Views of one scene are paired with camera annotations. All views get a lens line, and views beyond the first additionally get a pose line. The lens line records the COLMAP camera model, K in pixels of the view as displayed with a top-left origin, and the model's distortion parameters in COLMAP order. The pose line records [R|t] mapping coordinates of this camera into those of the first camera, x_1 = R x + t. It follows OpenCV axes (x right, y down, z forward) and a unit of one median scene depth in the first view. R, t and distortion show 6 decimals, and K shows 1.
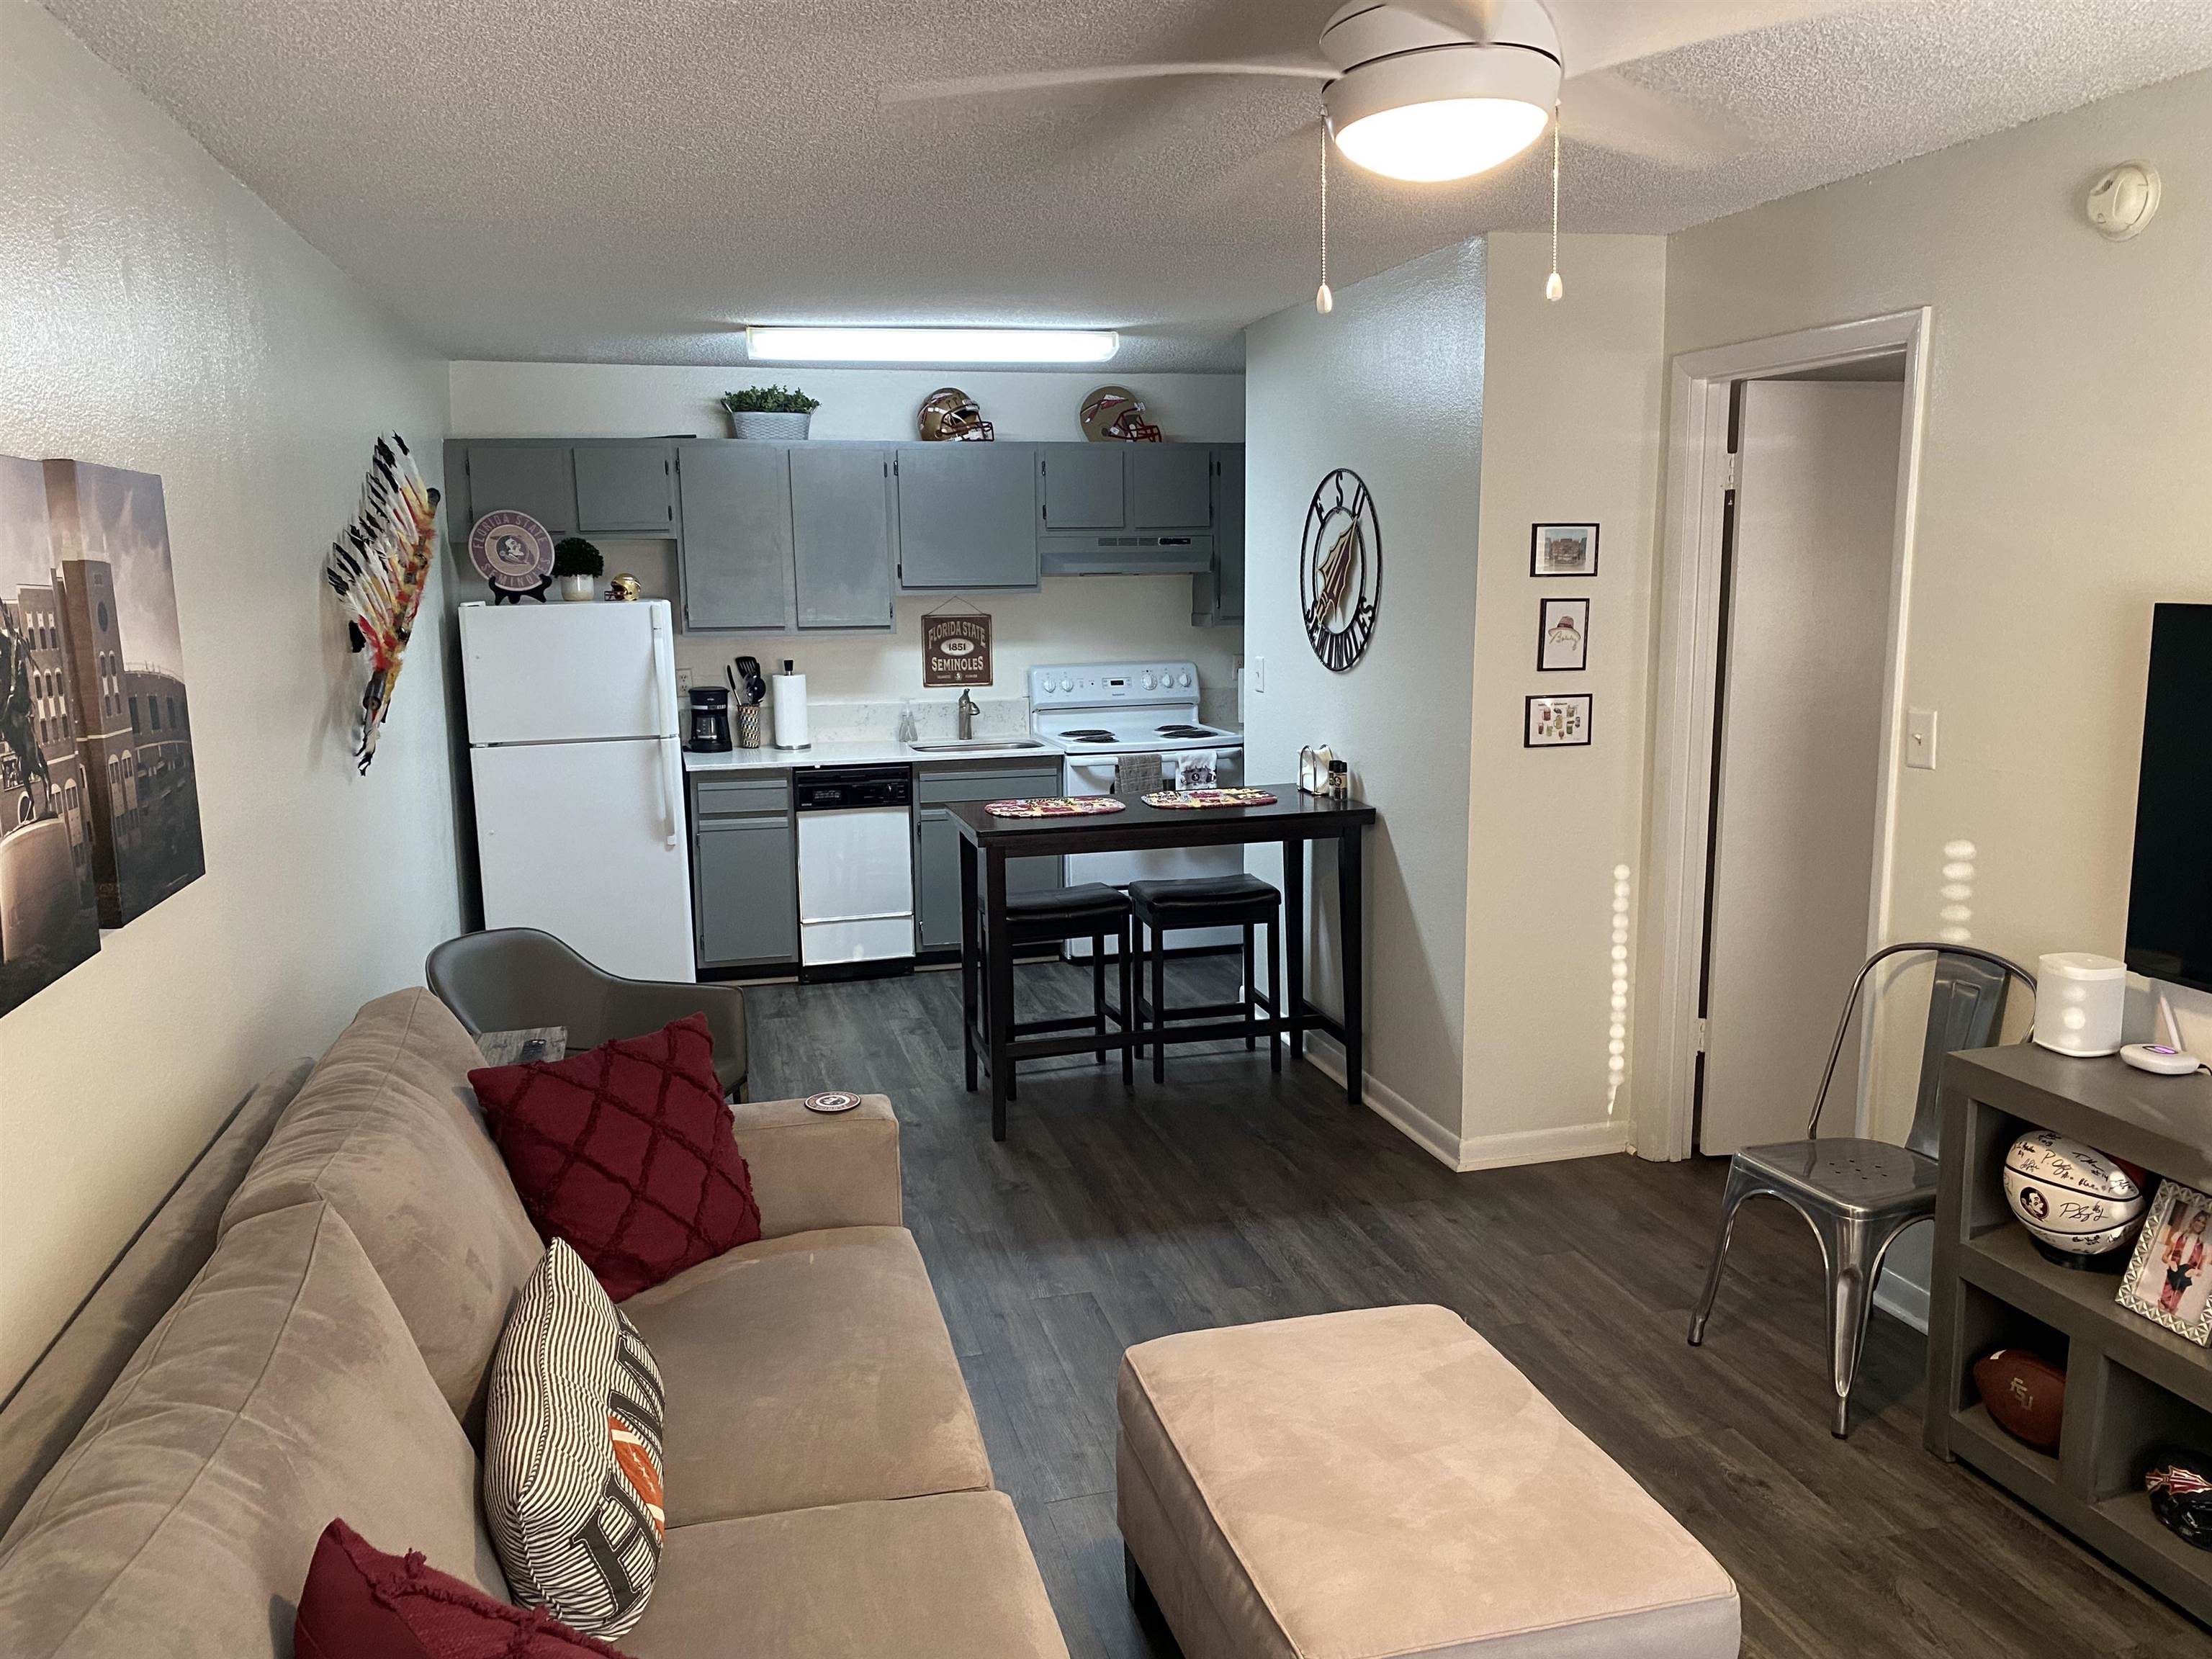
lens RADIAL K [[1653.1, 0, 1106.0], [0, 1653.1, 829.5], [0, 0, 1]] dist [0.170583, -0.535626]
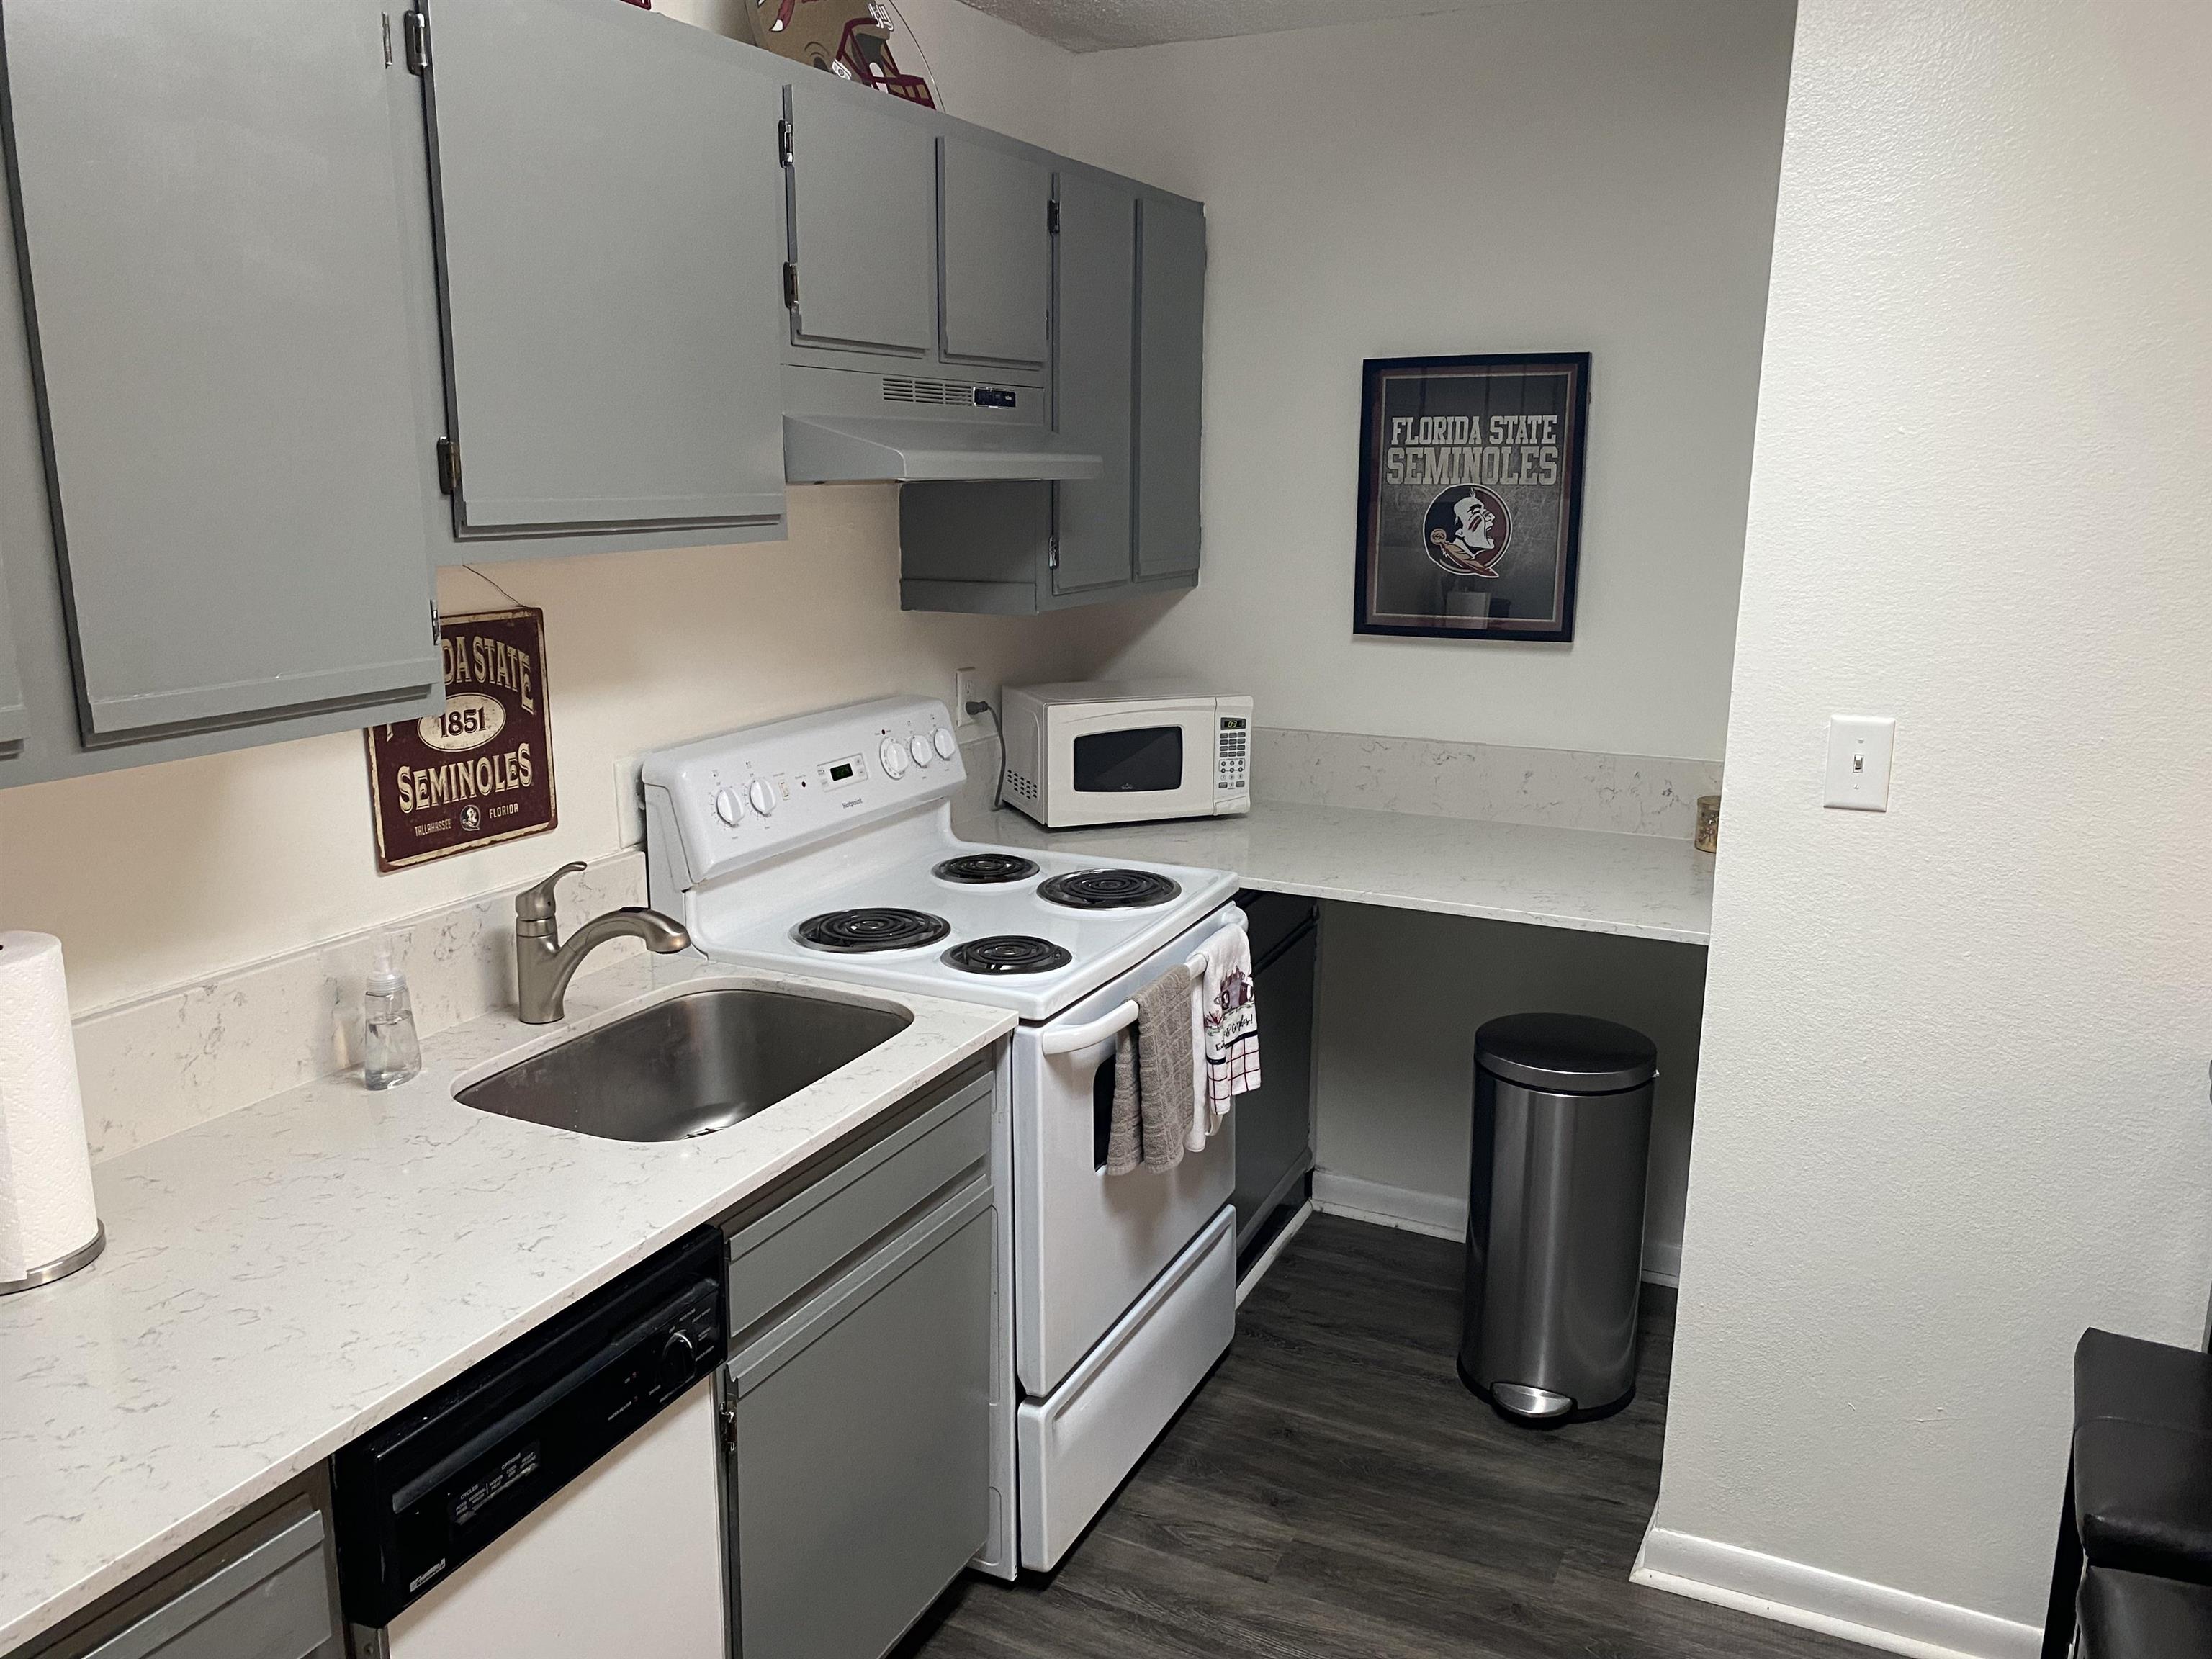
lens RADIAL K [[1685.4, 0, 1103.9], [0, 1685.4, 836.5], [0, 0, 1]] dist [-0.004478, 0.001524]
pose [[0.662242, -0.149906, 0.734142, -0.260456], [0.106729, 0.988664, 0.105601, -0.119084], [-0.741650, 0.008421, 0.670734, 0.773494]]
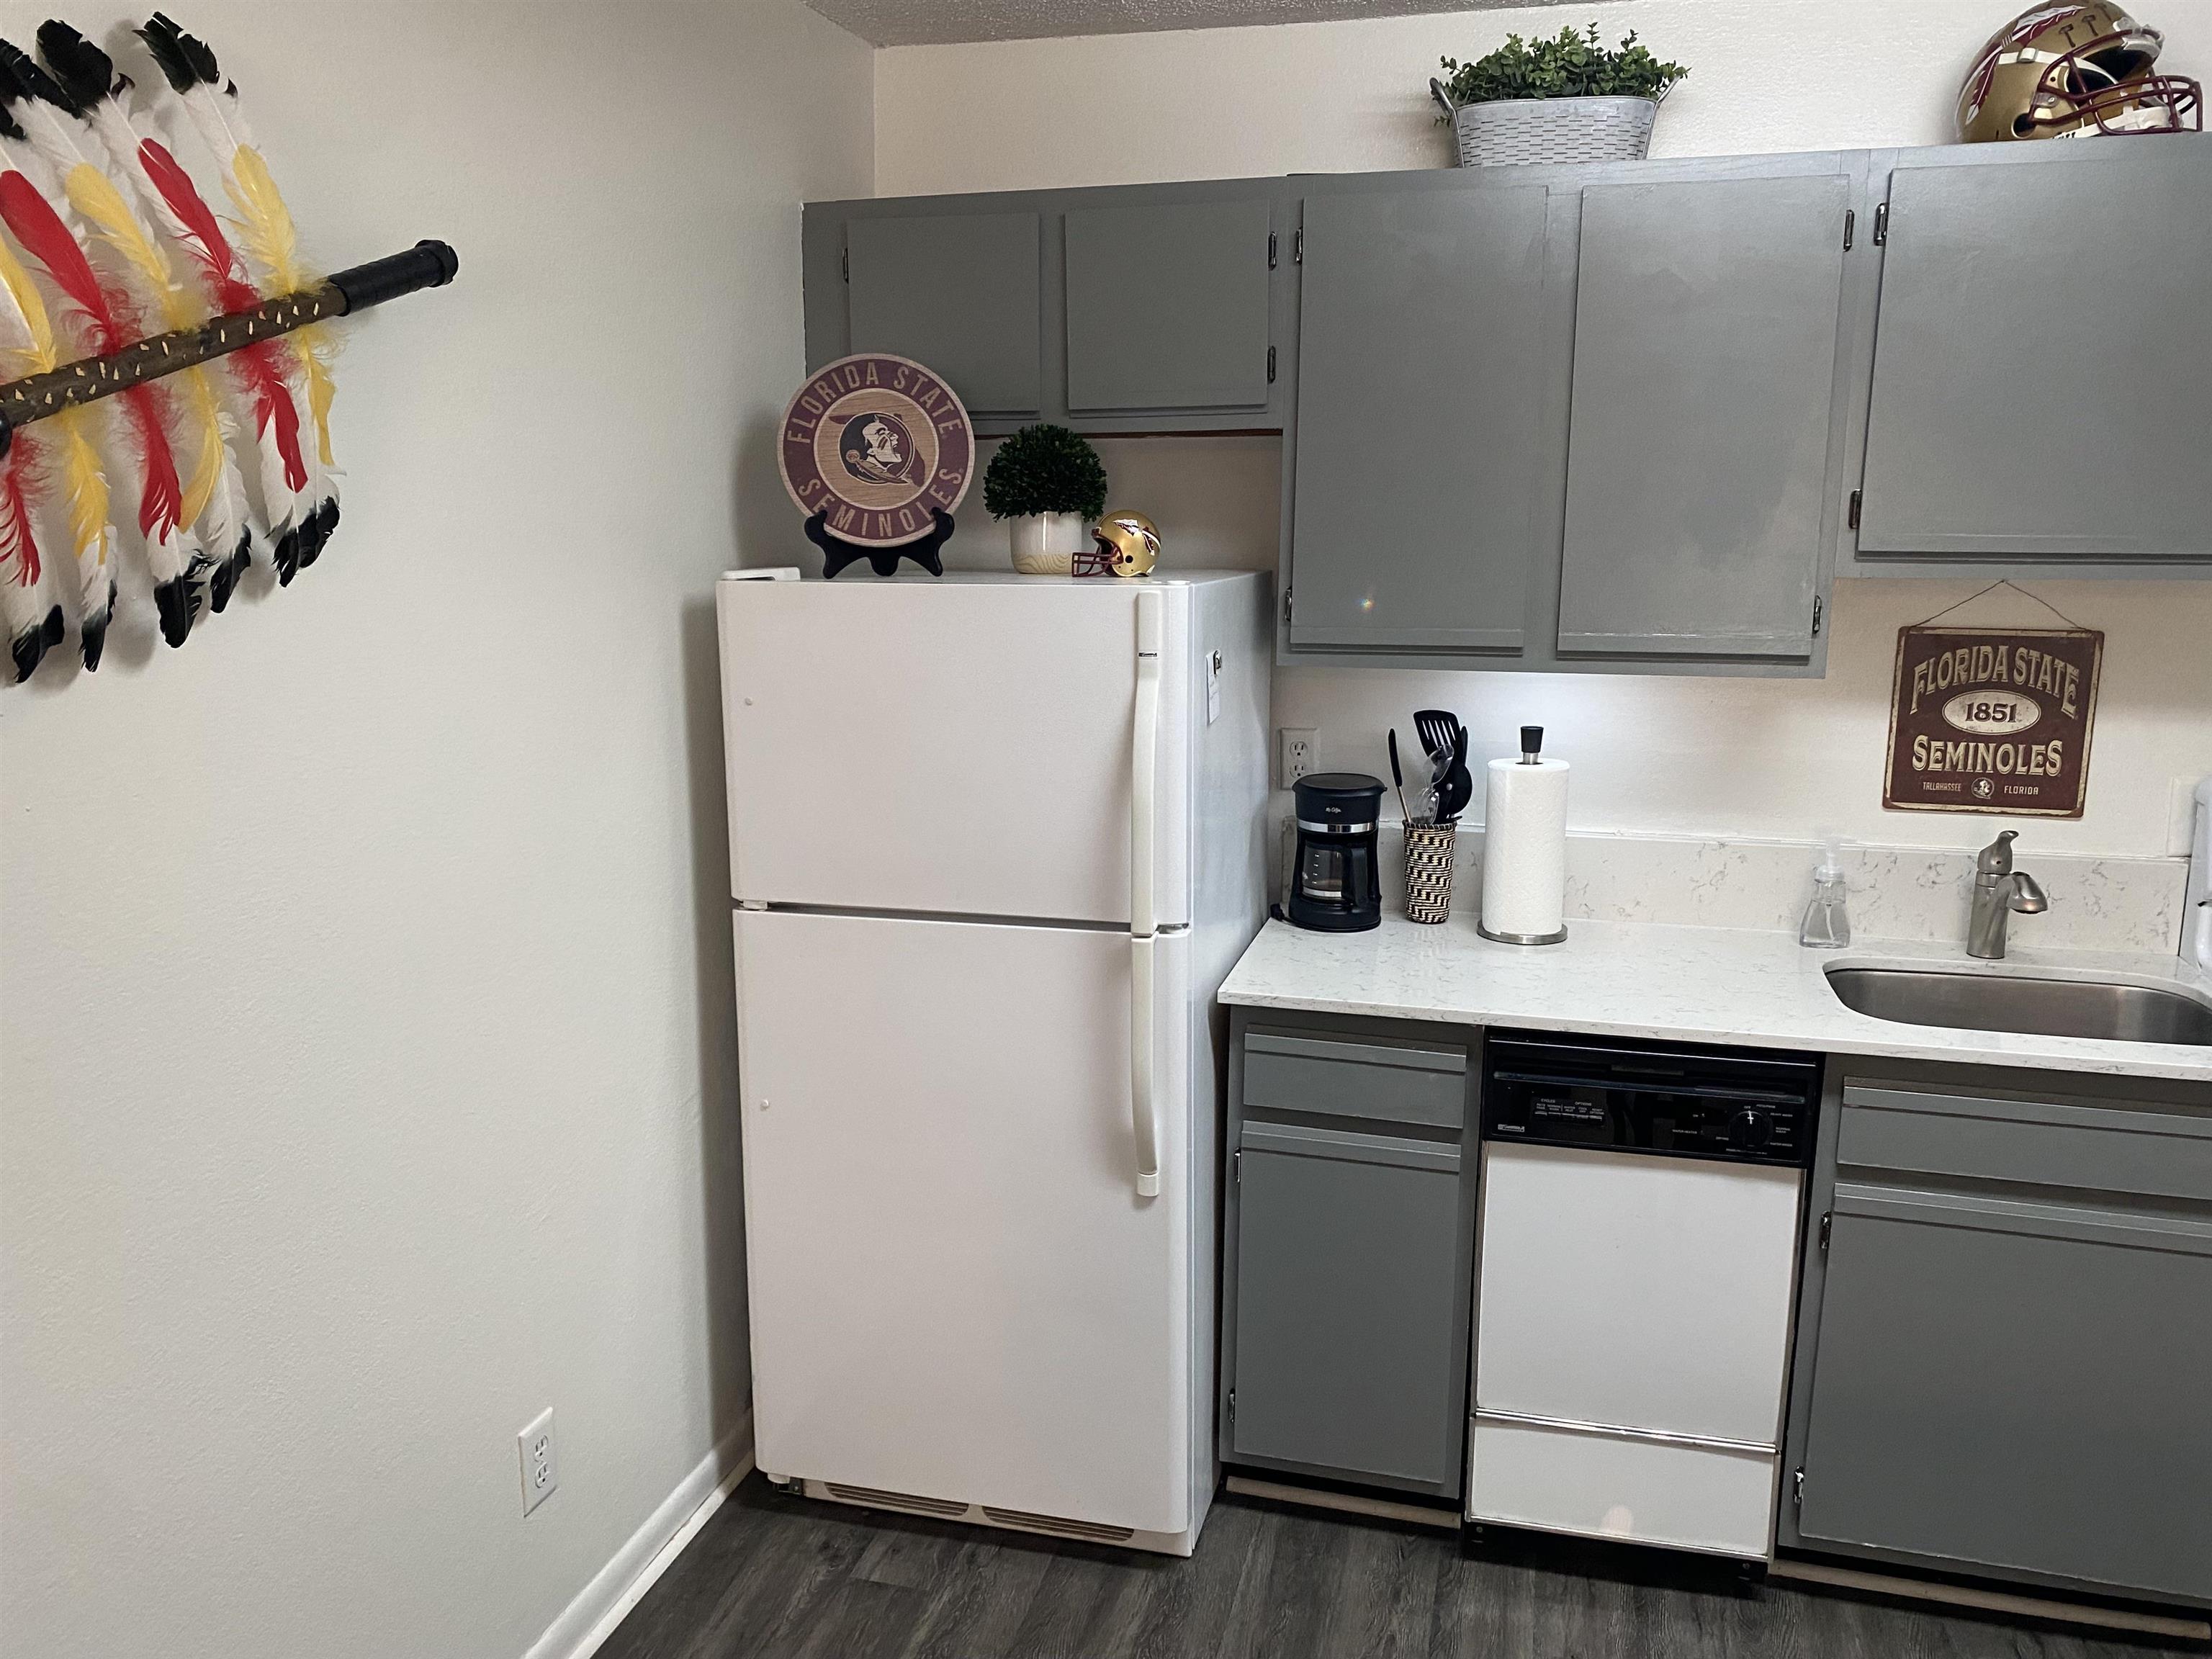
lens RADIAL K [[1676.0, 0, 1100.6], [0, 1676.0, 840.5], [0, 0, 1]] dist [0.062318, -0.080442]
pose [[0.863964, 0.112009, -0.490938, -0.078348], [-0.096127, 0.993704, 0.057551, -0.090817], [0.494293, -0.002530, 0.869292, 0.608444]]
